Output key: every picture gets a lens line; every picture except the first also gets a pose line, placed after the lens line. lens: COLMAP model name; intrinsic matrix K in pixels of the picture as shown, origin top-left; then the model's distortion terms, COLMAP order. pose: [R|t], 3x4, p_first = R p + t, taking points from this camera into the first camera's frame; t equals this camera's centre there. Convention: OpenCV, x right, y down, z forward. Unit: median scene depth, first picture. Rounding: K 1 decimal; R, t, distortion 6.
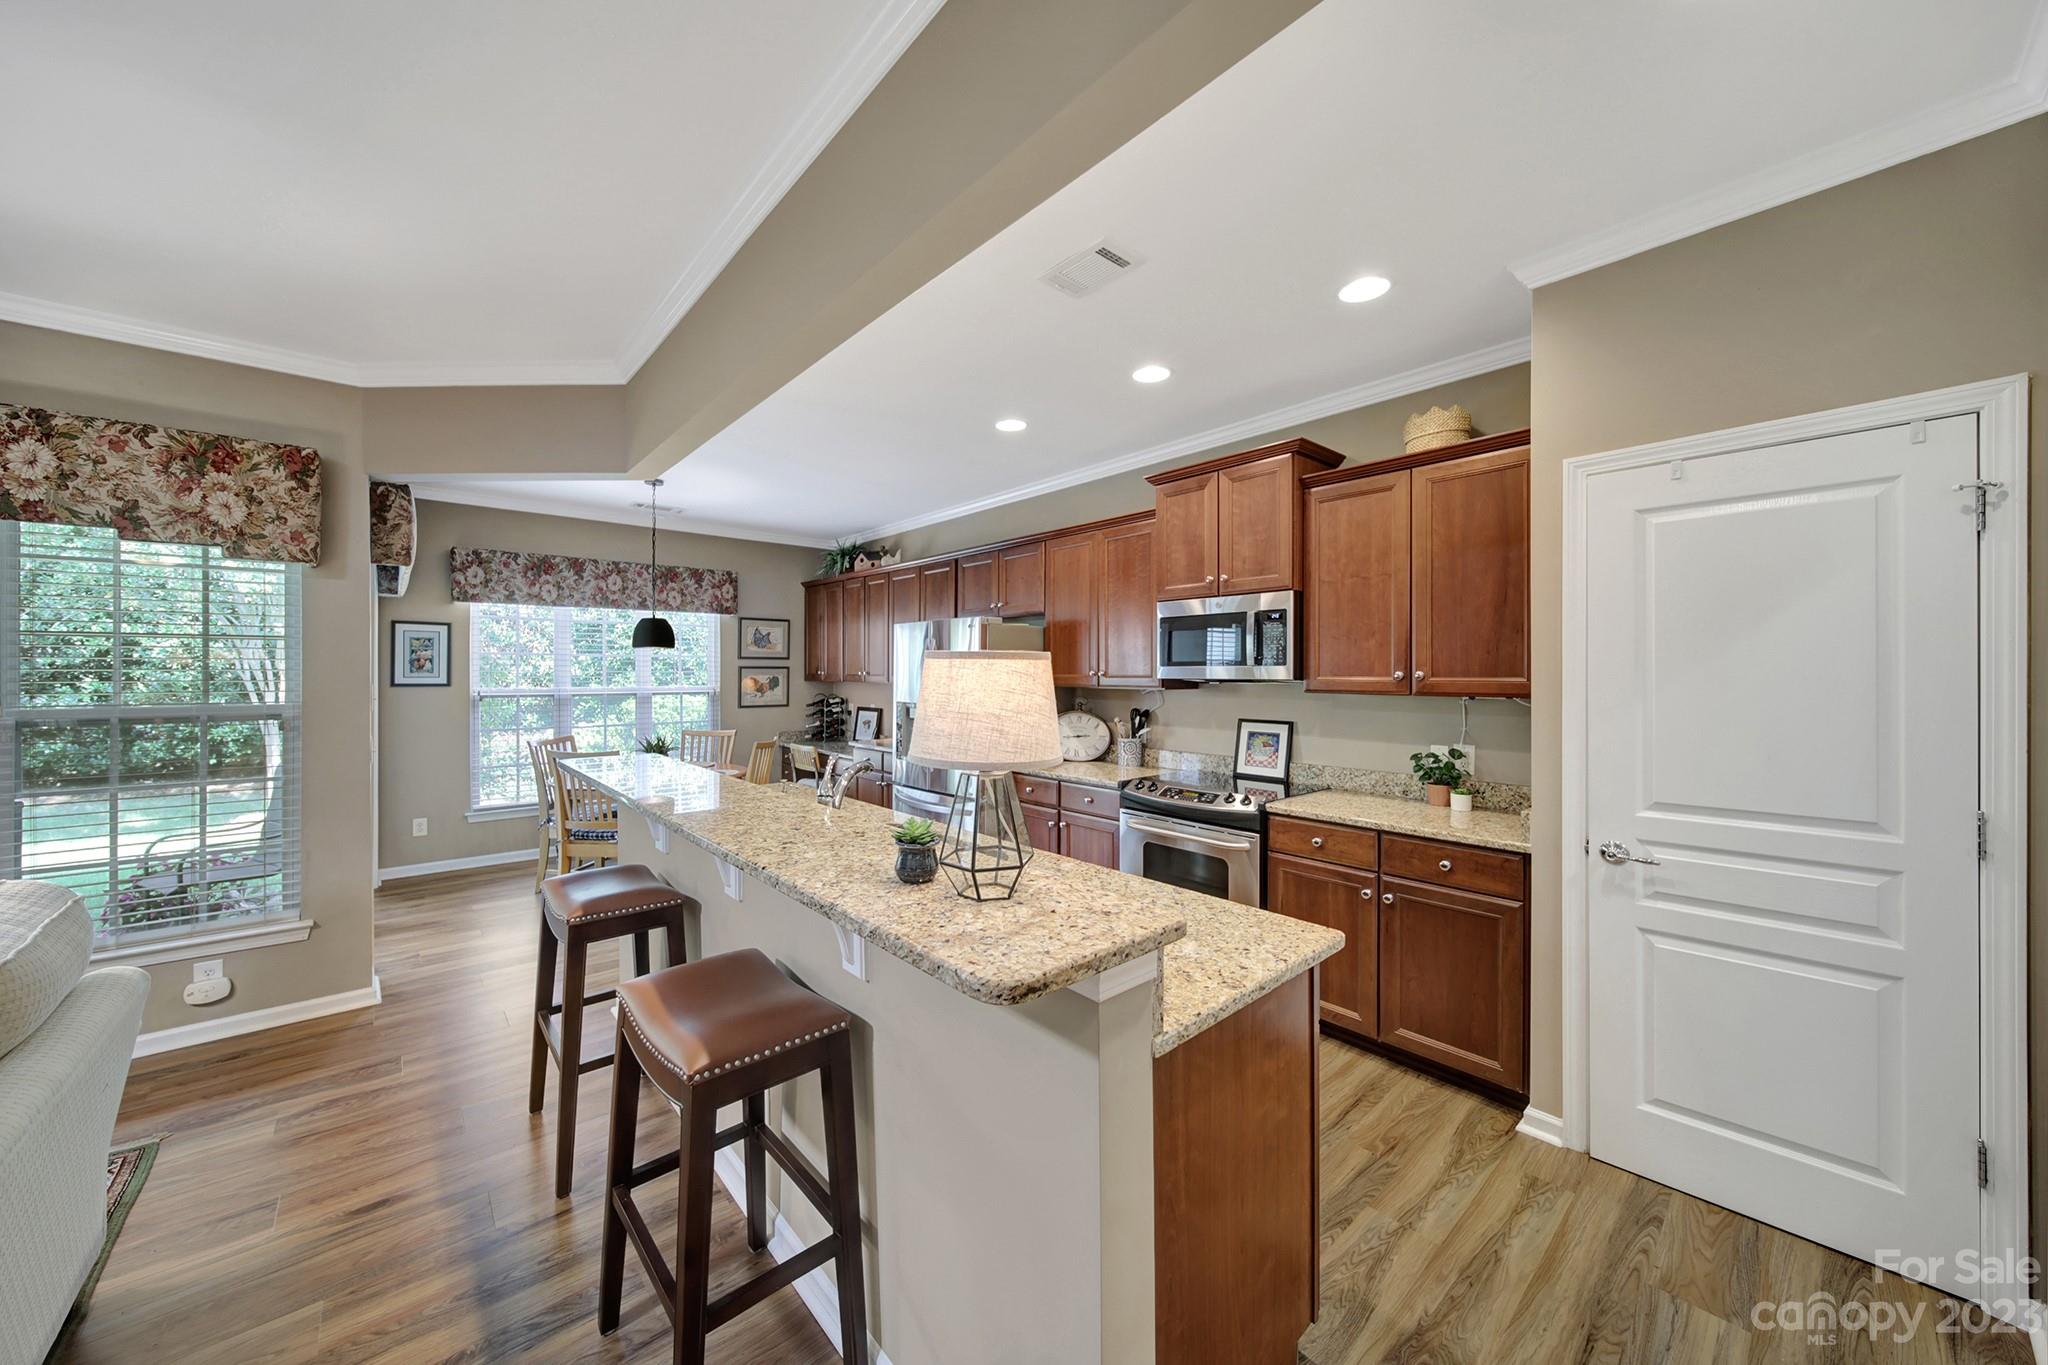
lens RADIAL K [[719.6, 0, 1015.7], [0, 719.6, 674.5], [0, 0, 1]] dist [-0.000071, -0.000081]
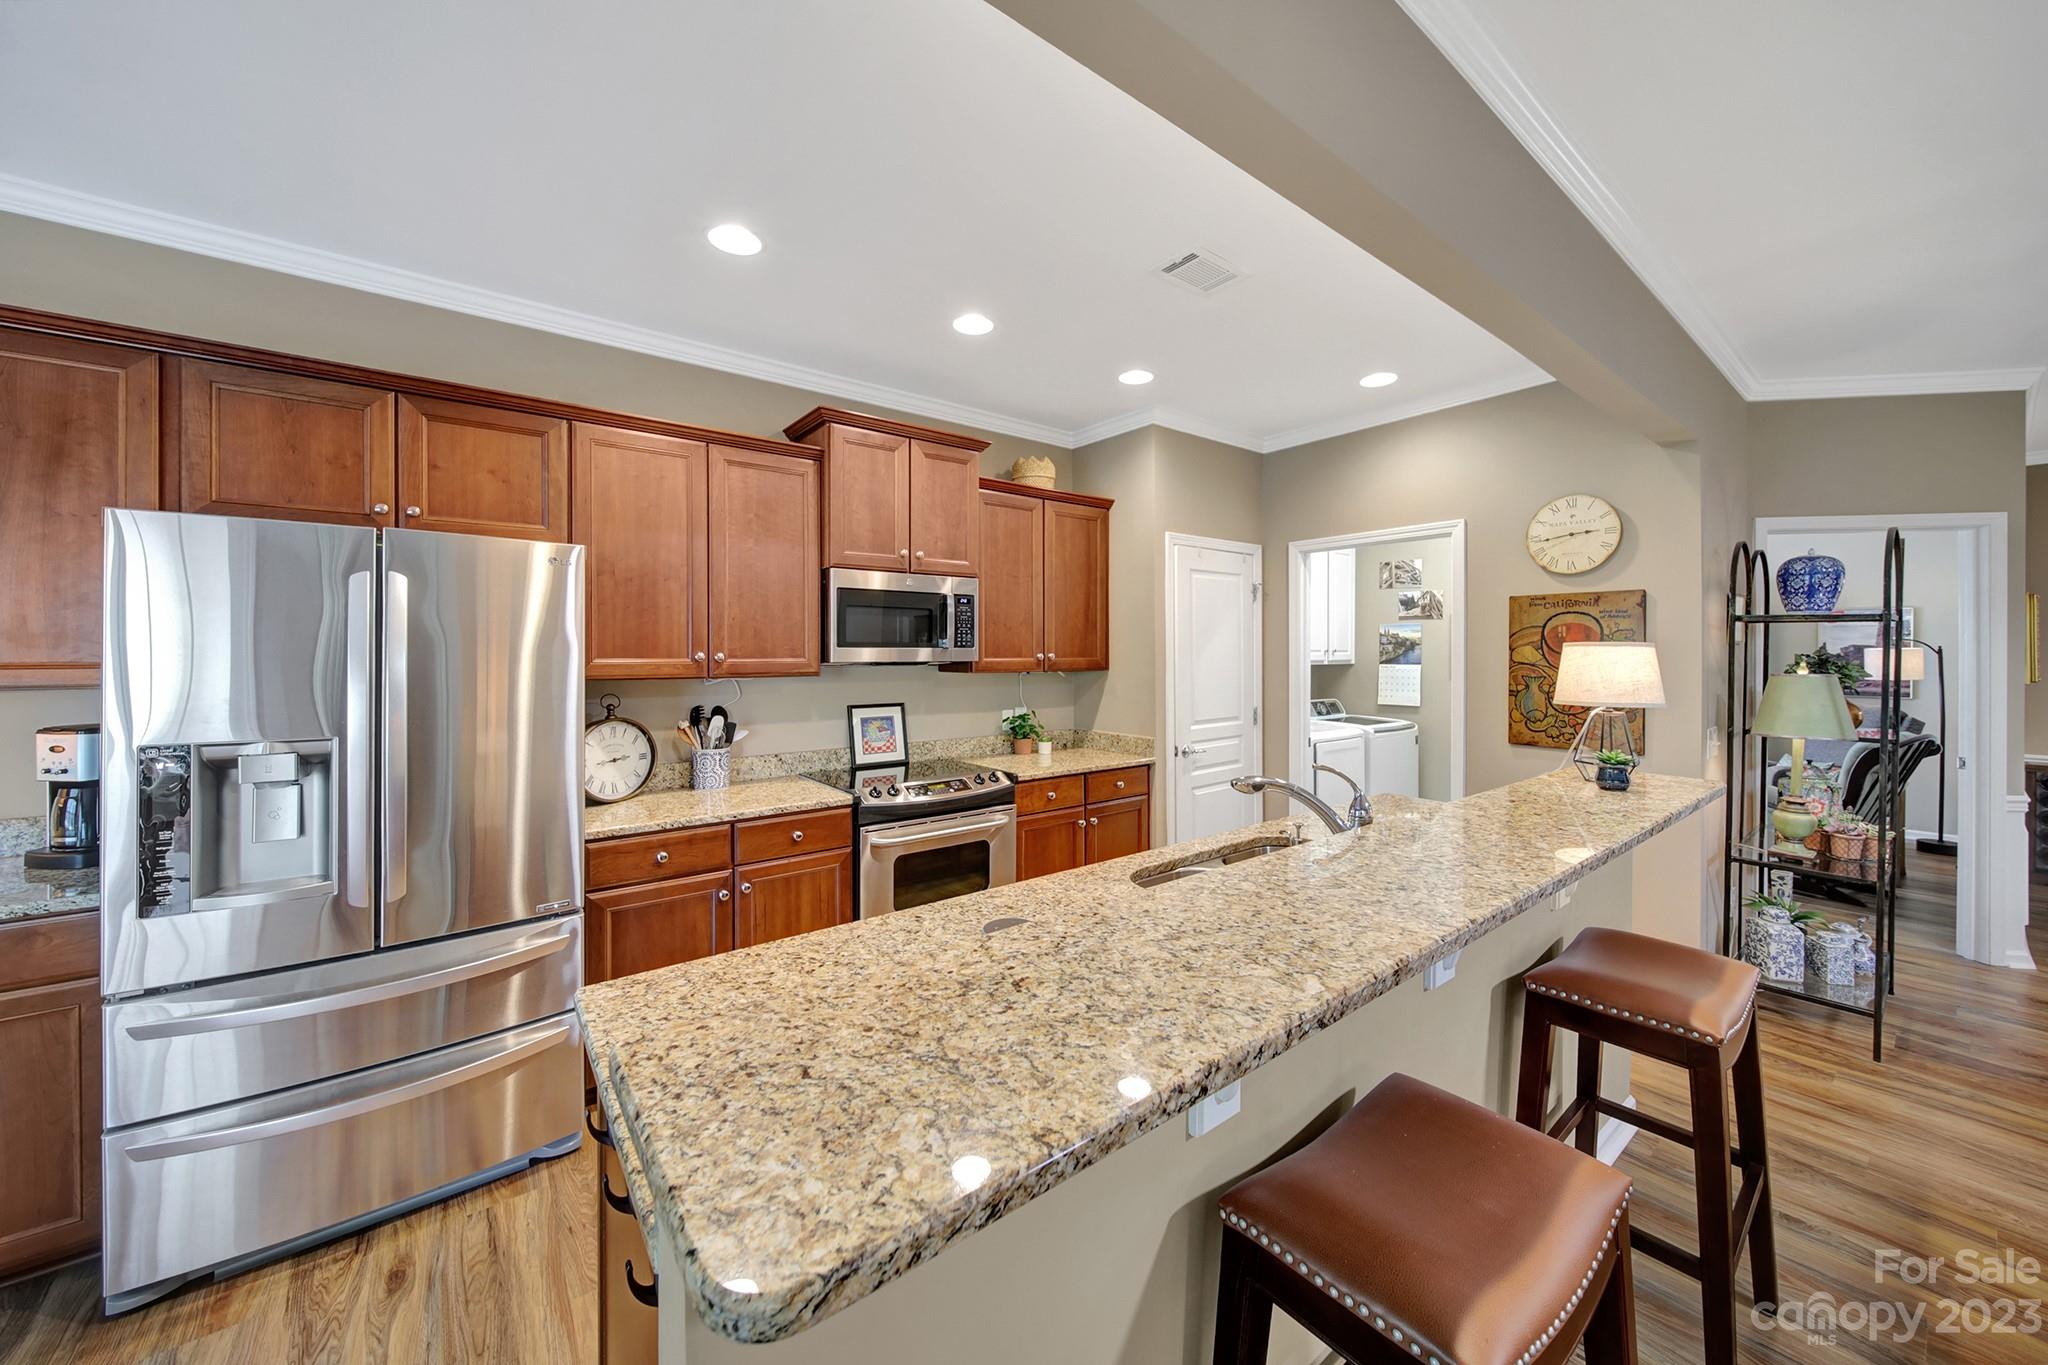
lens RADIAL K [[730.8, 0, 1019.9], [0, 730.8, 652.9], [0, 0, 1]] dist [-0.002764, -0.000105]
pose [[0.059154, -0.000793, 0.998249, -0.442324], [0.003153, 0.999995, 0.000607, -0.003607], [-0.998244, 0.003112, 0.059156, 0.542241]]
